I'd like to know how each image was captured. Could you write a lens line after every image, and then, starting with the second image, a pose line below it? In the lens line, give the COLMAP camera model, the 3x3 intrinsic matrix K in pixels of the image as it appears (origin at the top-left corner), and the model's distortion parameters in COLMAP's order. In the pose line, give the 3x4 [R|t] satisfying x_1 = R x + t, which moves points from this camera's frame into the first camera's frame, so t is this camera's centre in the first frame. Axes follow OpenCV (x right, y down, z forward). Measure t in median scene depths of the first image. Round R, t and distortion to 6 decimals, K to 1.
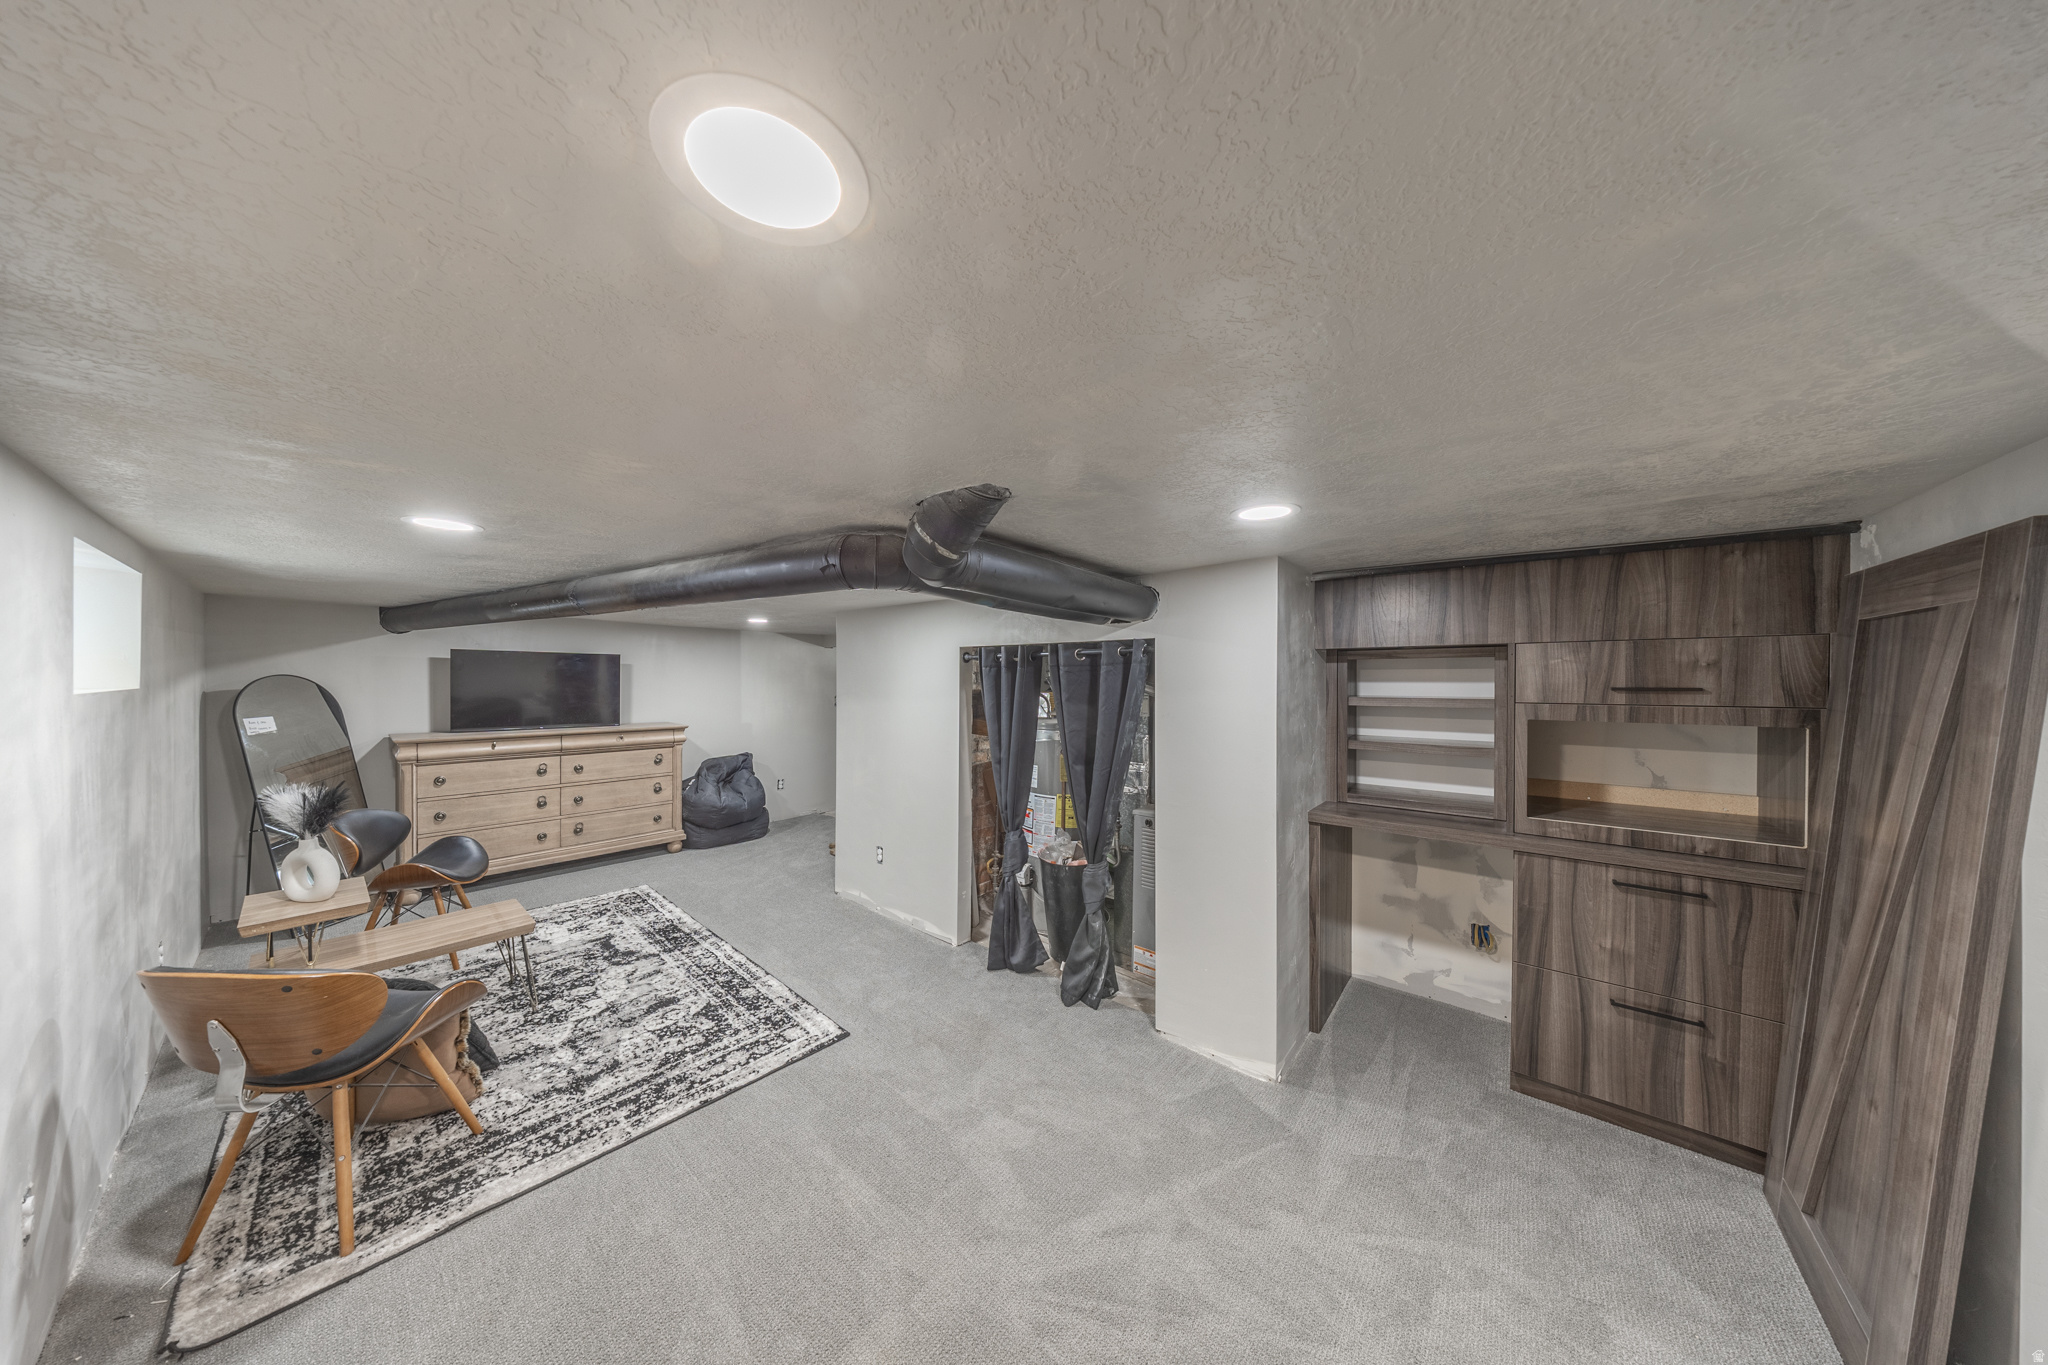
lens RADIAL K [[603.2, 0, 1025.1], [0, 603.2, 686.2], [0, 0, 1]] dist [-0.015351, 0.003100]
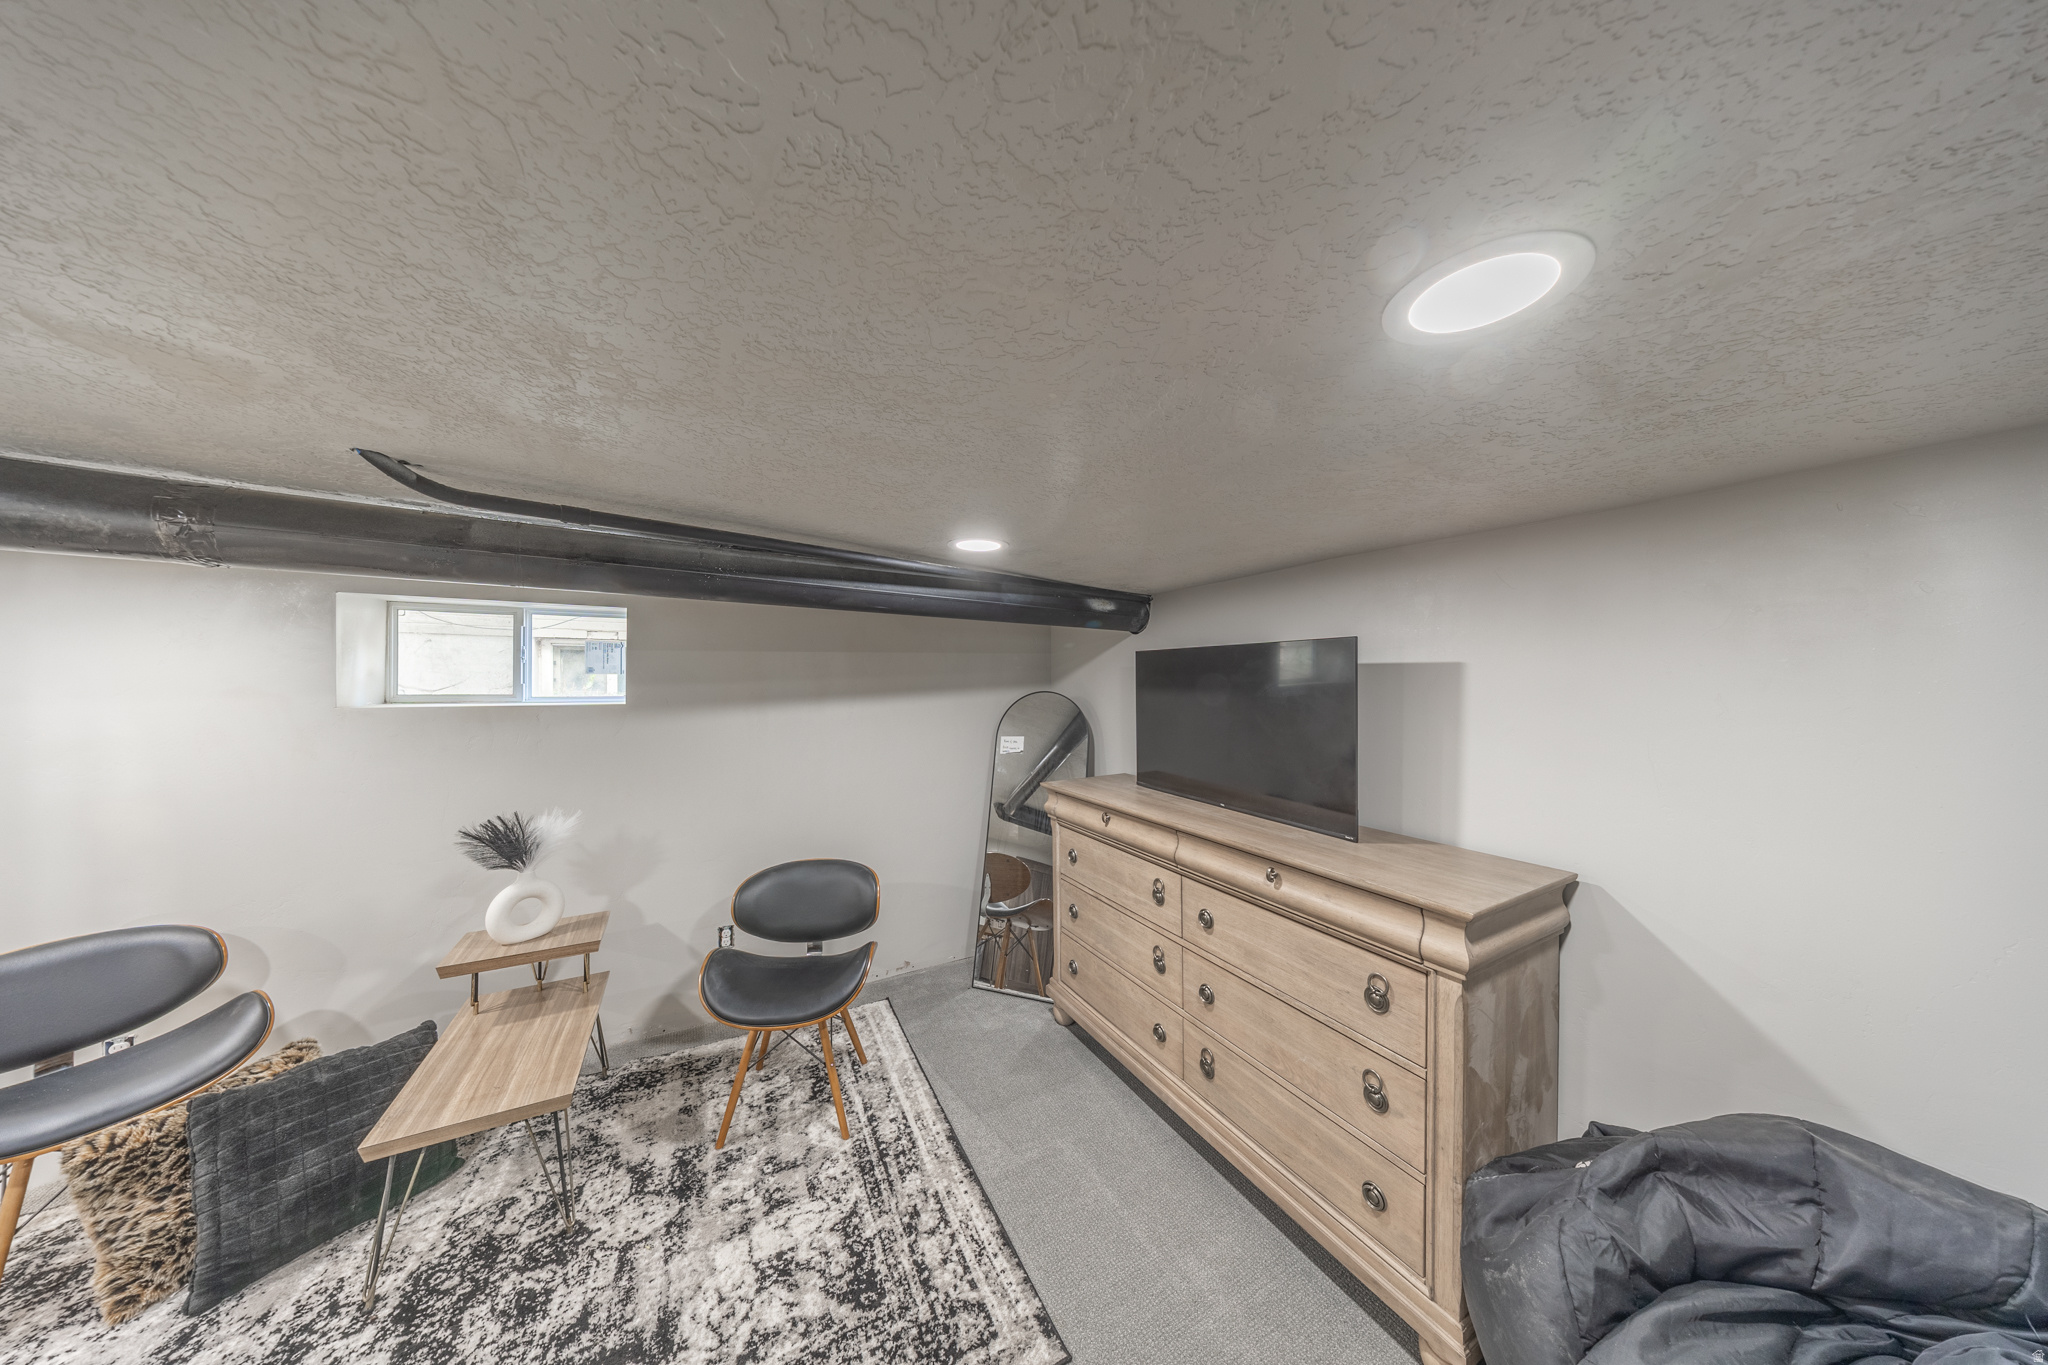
lens RADIAL K [[603.2, 0, 1025.1], [0, 603.2, 686.2], [0, 0, 1]] dist [-0.015351, 0.003100]
pose [[-0.363323, 0.002907, -0.931659, -0.345602], [-0.014914, 0.999849, 0.008936, -0.026732], [0.931544, 0.017141, -0.363224, 1.127817]]
